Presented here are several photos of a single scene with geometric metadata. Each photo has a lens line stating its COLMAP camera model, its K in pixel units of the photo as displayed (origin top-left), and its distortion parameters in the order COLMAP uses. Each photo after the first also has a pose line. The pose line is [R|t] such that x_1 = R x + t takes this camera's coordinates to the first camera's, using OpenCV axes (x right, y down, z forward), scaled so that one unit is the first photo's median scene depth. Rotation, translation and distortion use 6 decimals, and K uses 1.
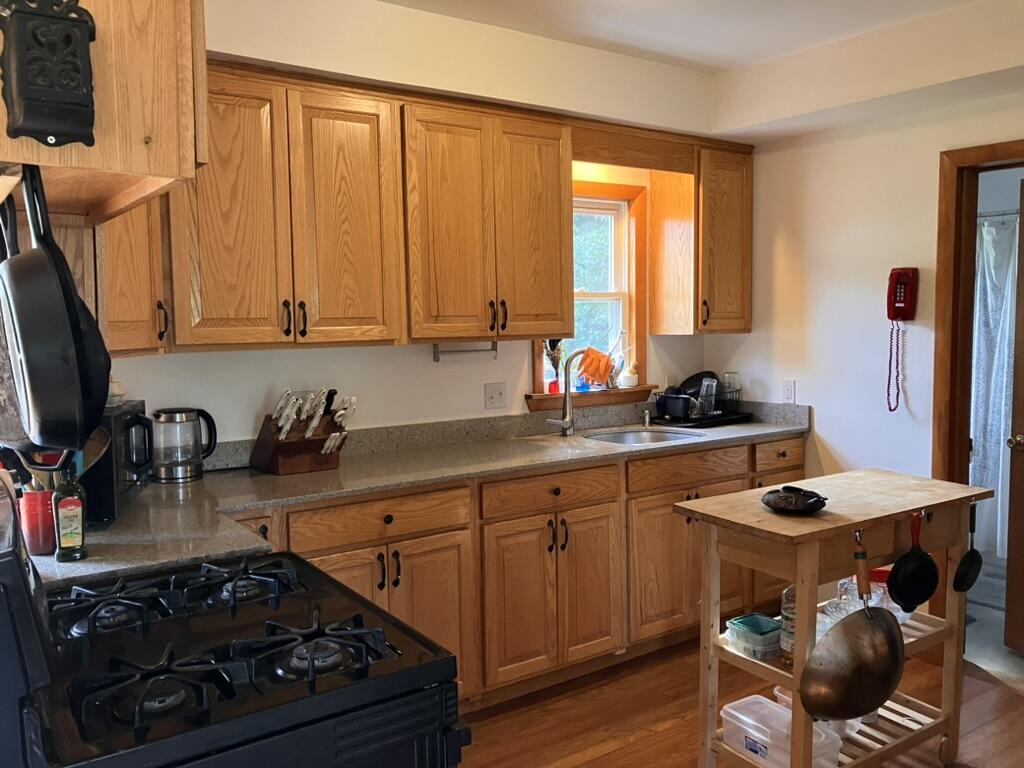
lens RADIAL K [[825.5, 0, 512.4], [0, 825.5, 383.4], [0, 0, 1]] dist [0.023353, -0.055395]
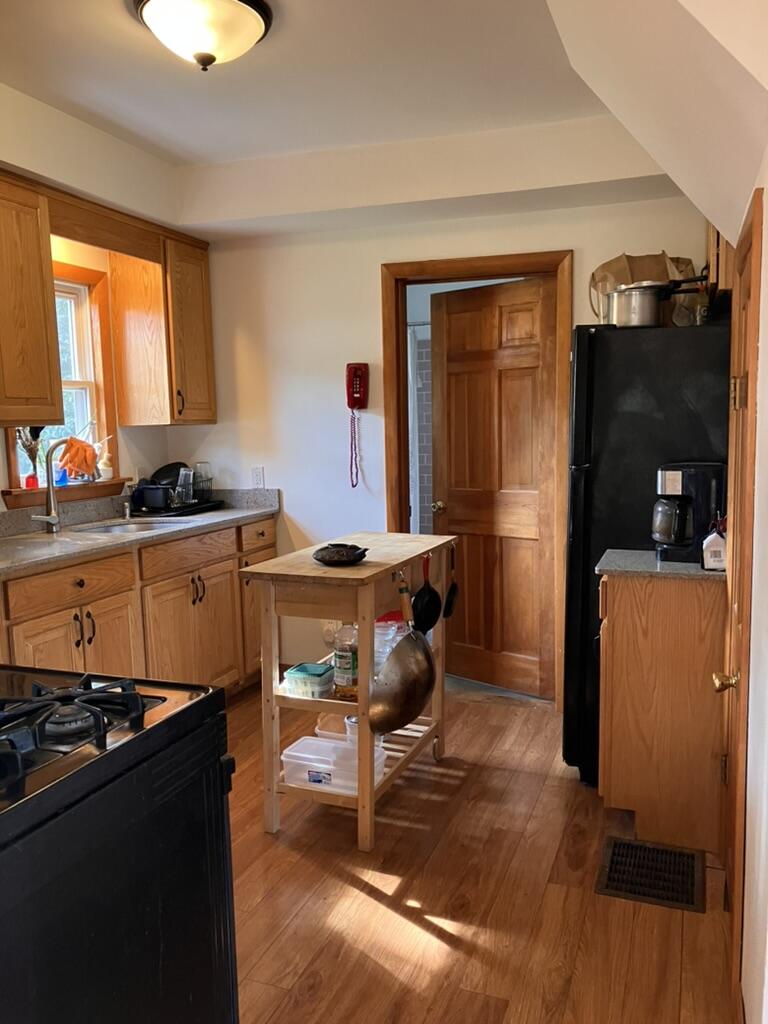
lens RADIAL K [[825.5, 0, 389.9], [0, 825.5, 523.2], [0, 0, 1]] dist [0.023353, -0.055395]
pose [[0.822555, -0.073671, 0.563893, -0.160653], [0.055554, 0.997240, 0.049250, 0.030569], [-0.565965, -0.009184, 0.824378, 0.013728]]
